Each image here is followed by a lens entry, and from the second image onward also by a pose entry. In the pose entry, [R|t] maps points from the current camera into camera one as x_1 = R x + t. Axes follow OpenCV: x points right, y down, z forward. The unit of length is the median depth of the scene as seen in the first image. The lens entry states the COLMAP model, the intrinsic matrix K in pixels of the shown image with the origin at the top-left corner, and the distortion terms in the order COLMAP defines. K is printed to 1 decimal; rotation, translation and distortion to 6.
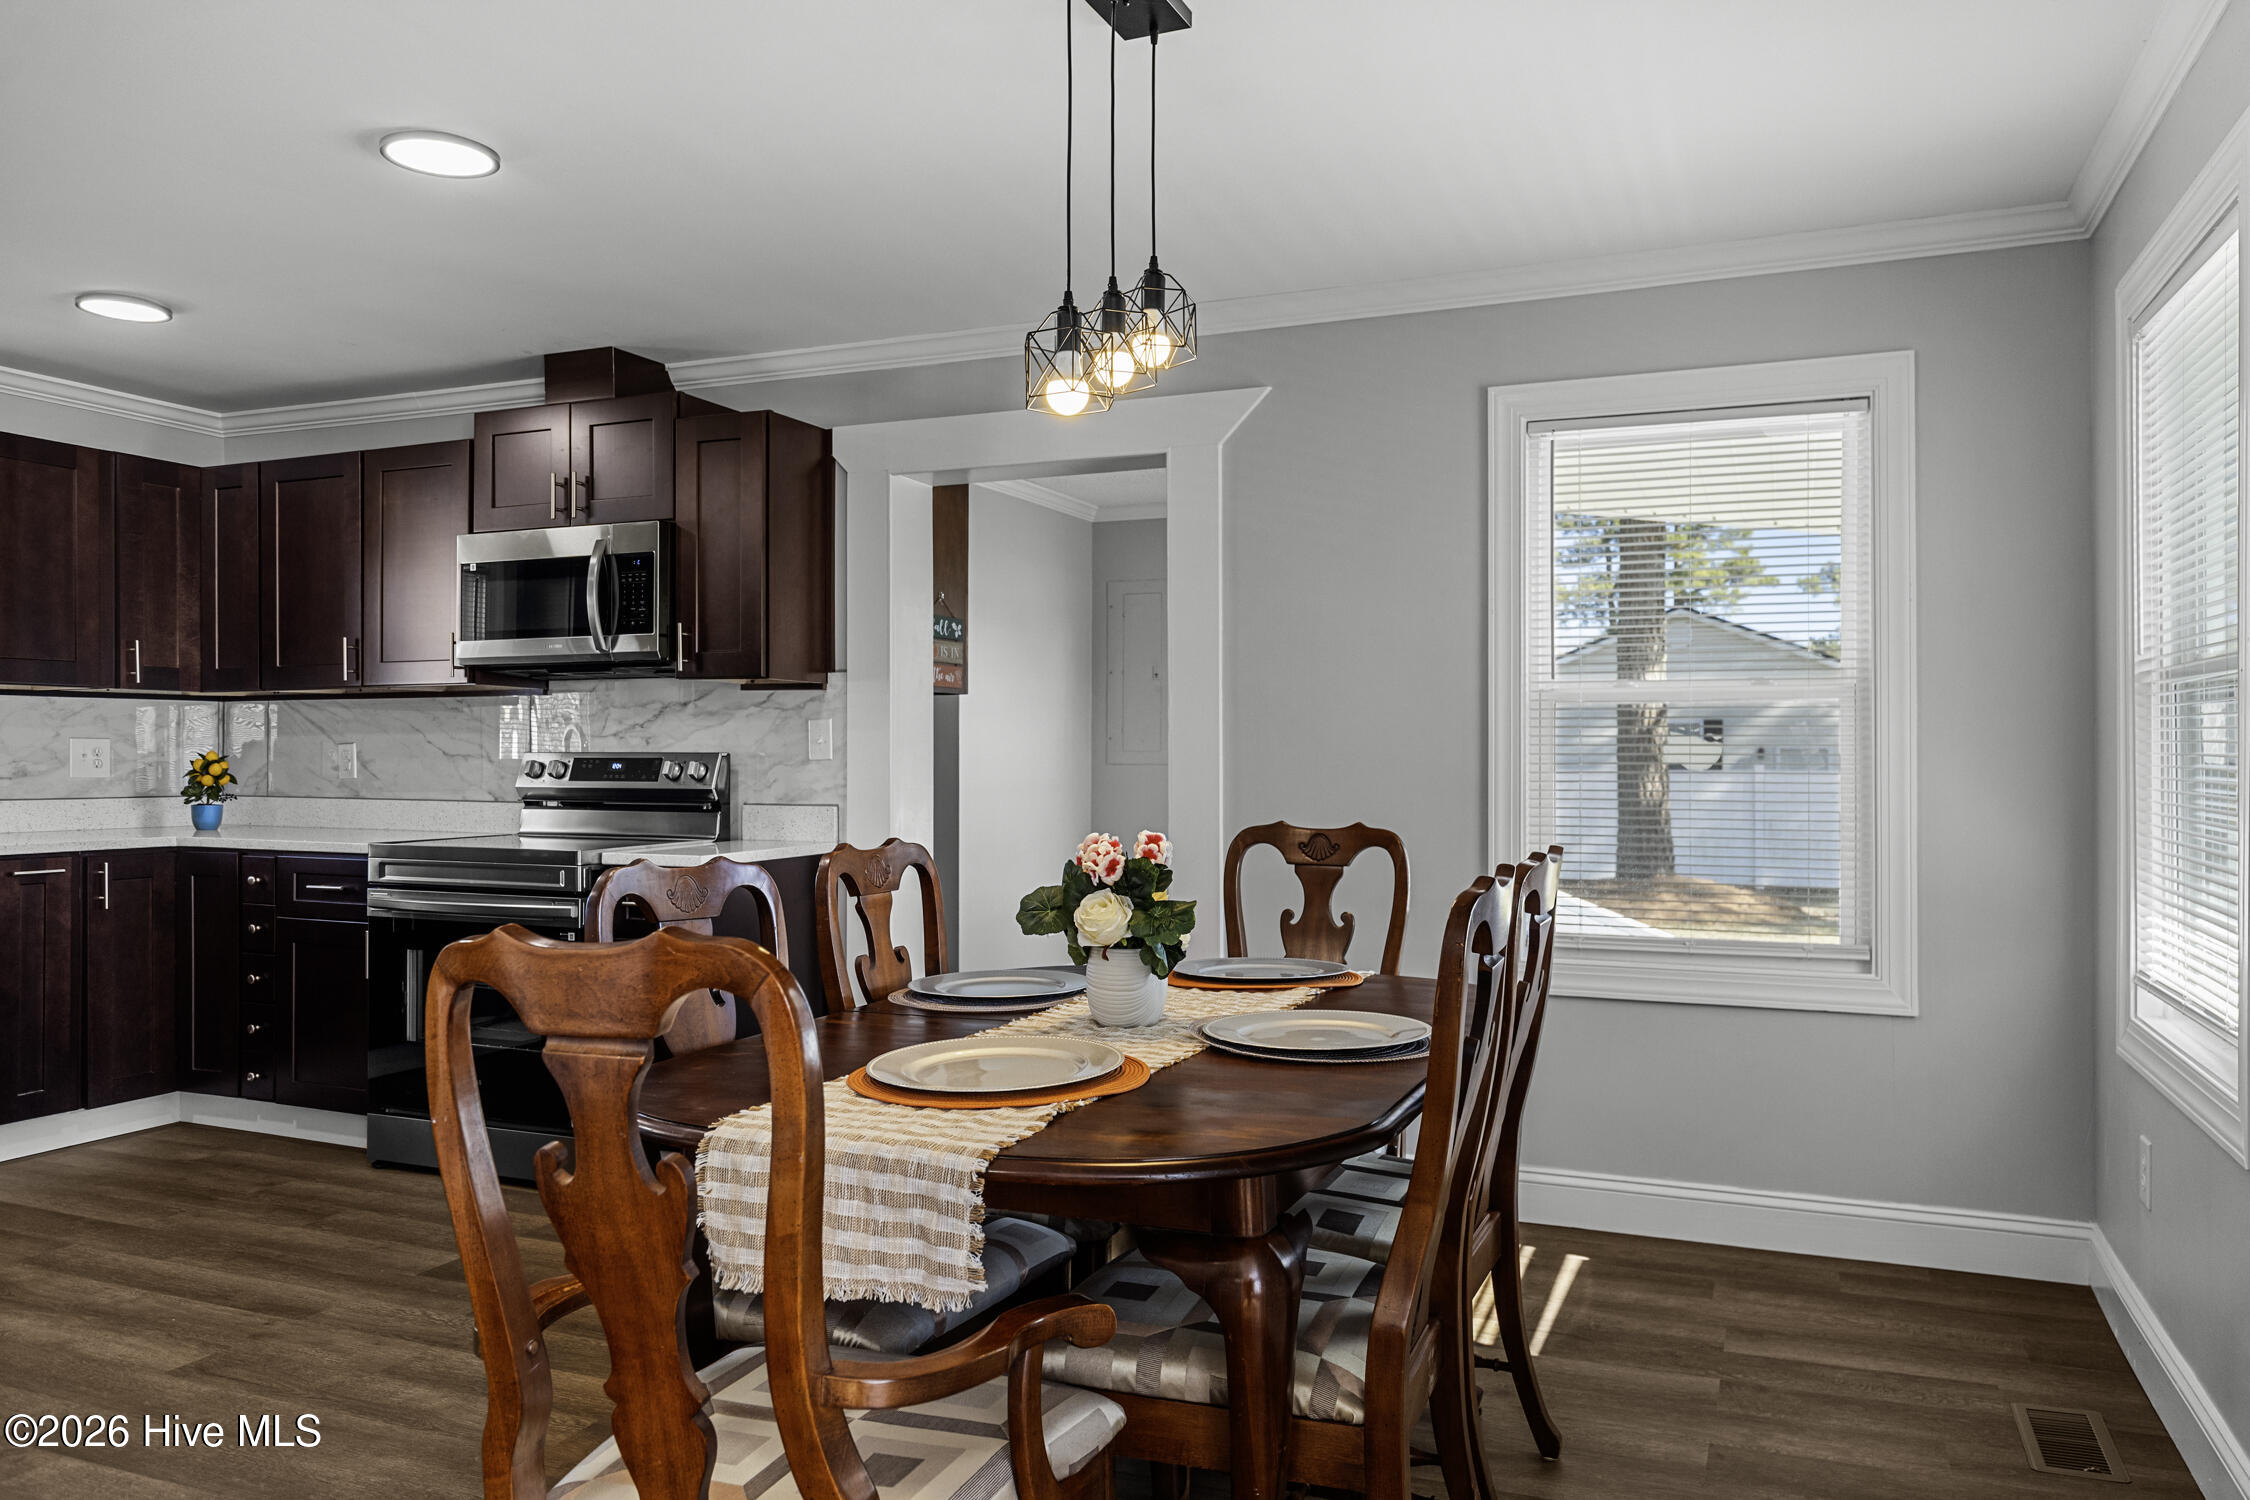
lens RADIAL K [[1565.5, 0, 1131.3], [0, 1565.5, 750.5], [0, 0, 1]] dist [0.000165, -0.000527]
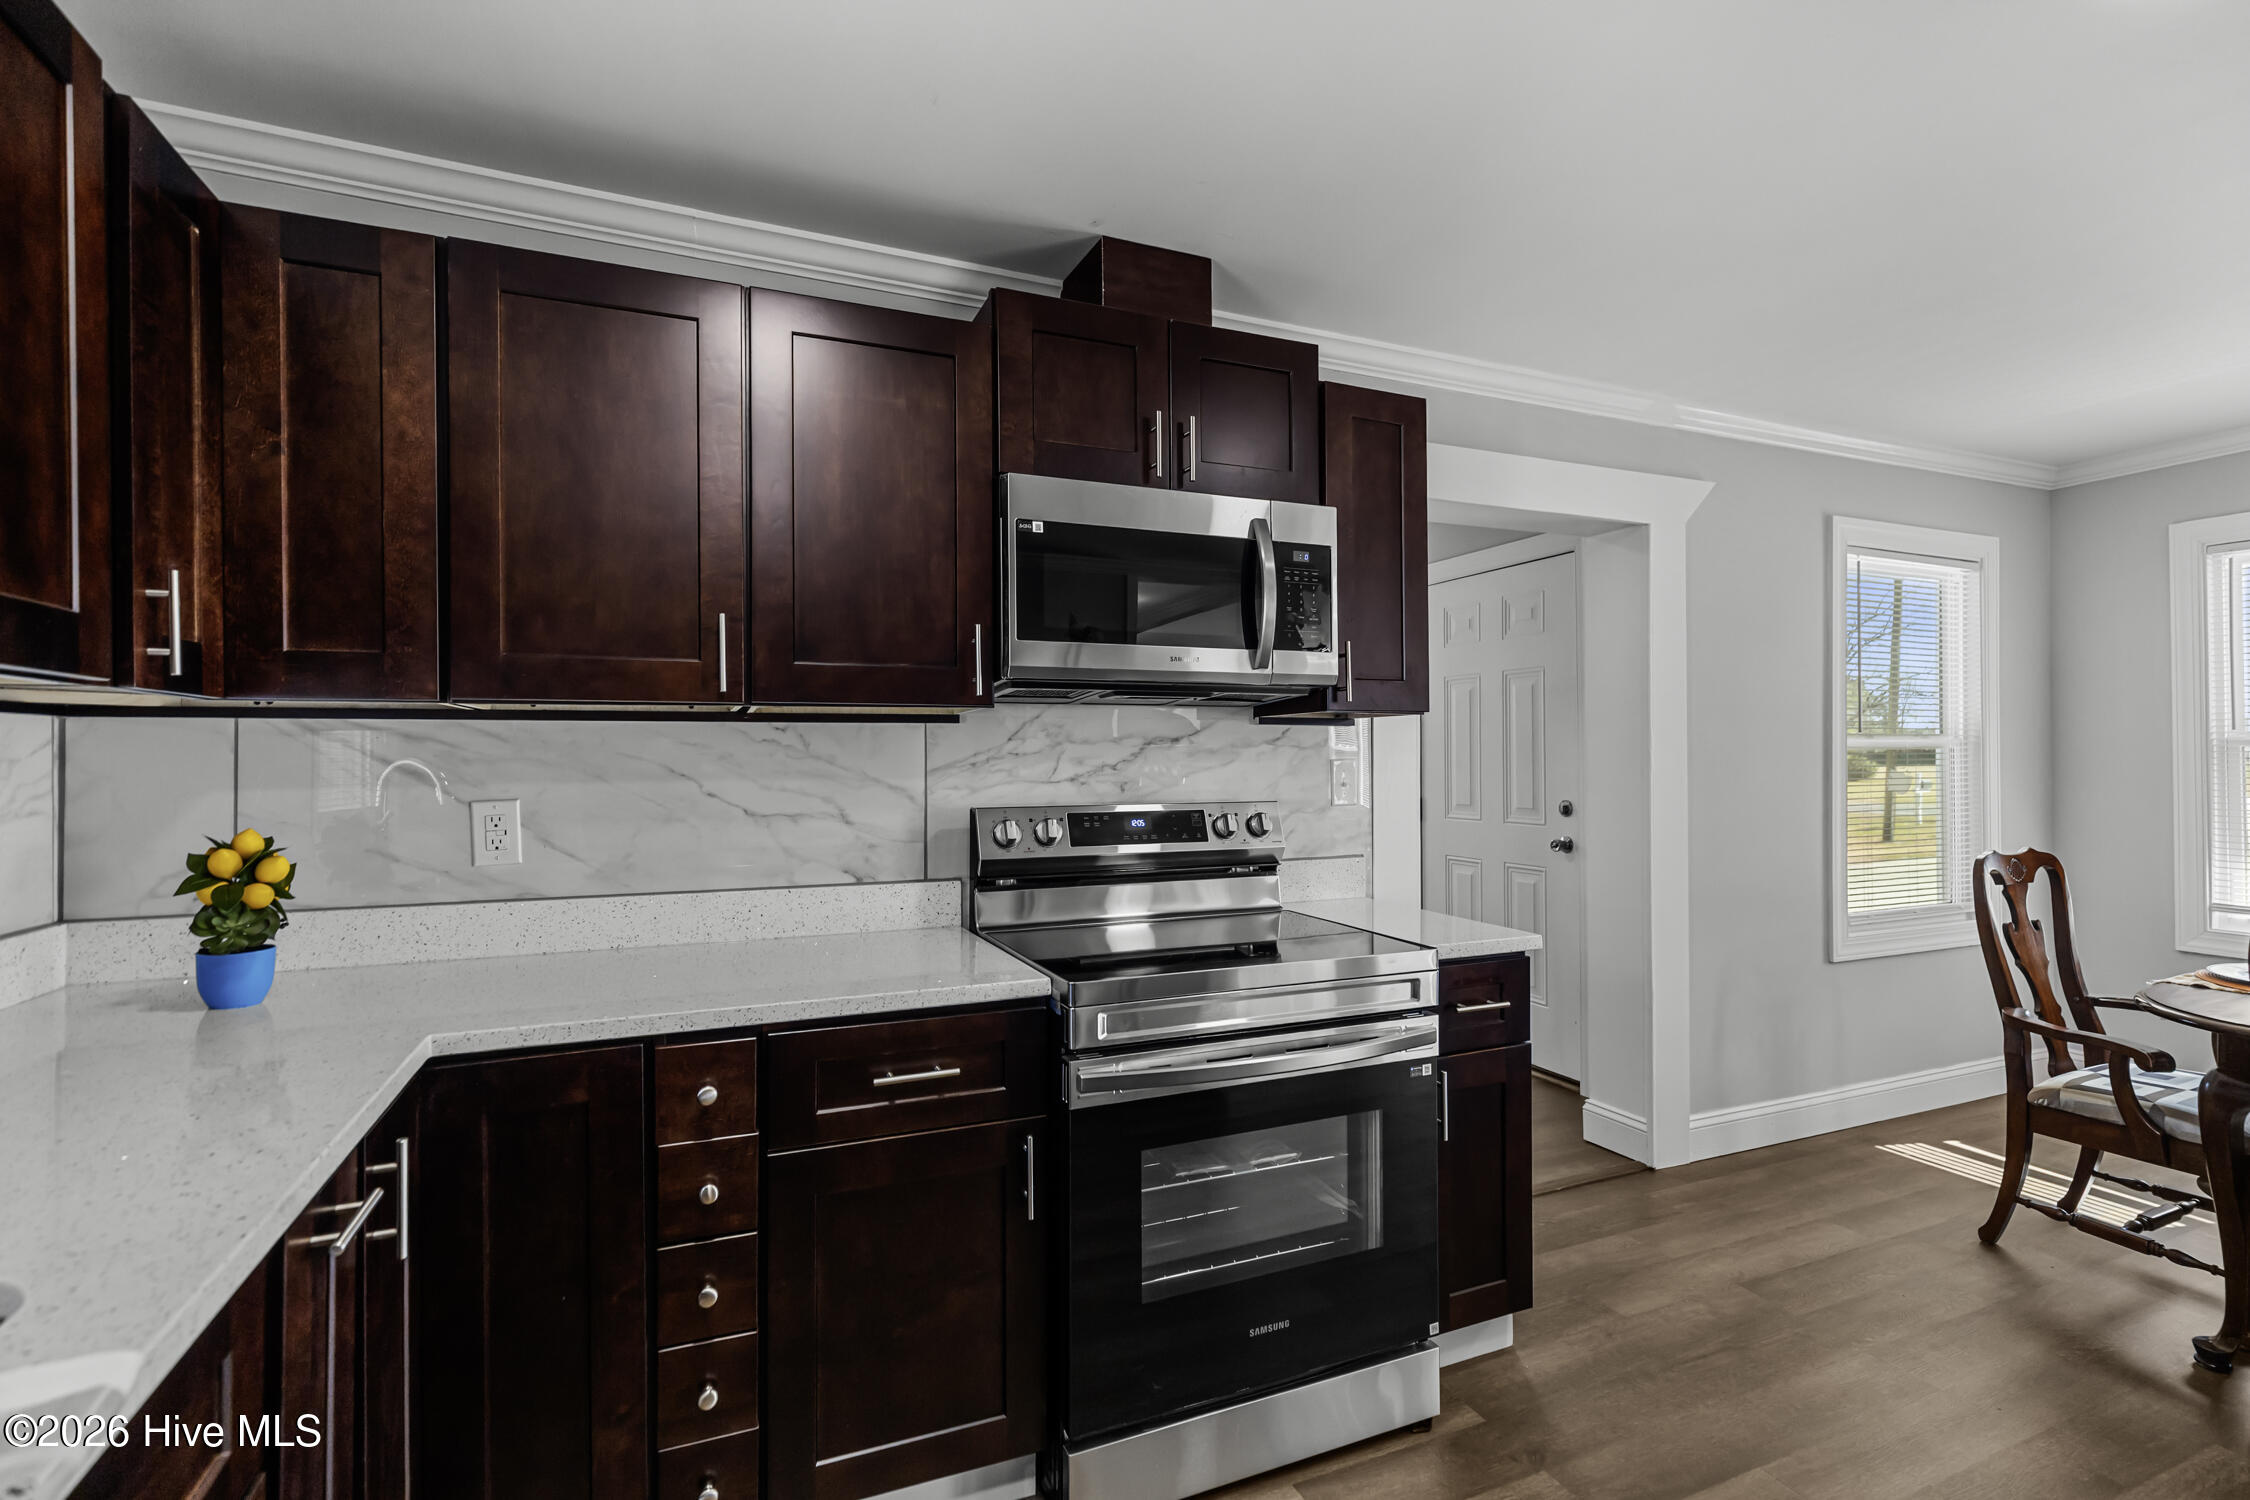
lens RADIAL K [[1033.1, 0, 1124.6], [0, 1033.1, 753.9], [0, 0, 1]] dist [0.001987, 0.000010]
pose [[0.697831, -0.004479, 0.716249, -0.686063], [0.001381, 0.999987, 0.004907, -0.025371], [-0.716261, -0.002436, 0.697828, 0.665504]]
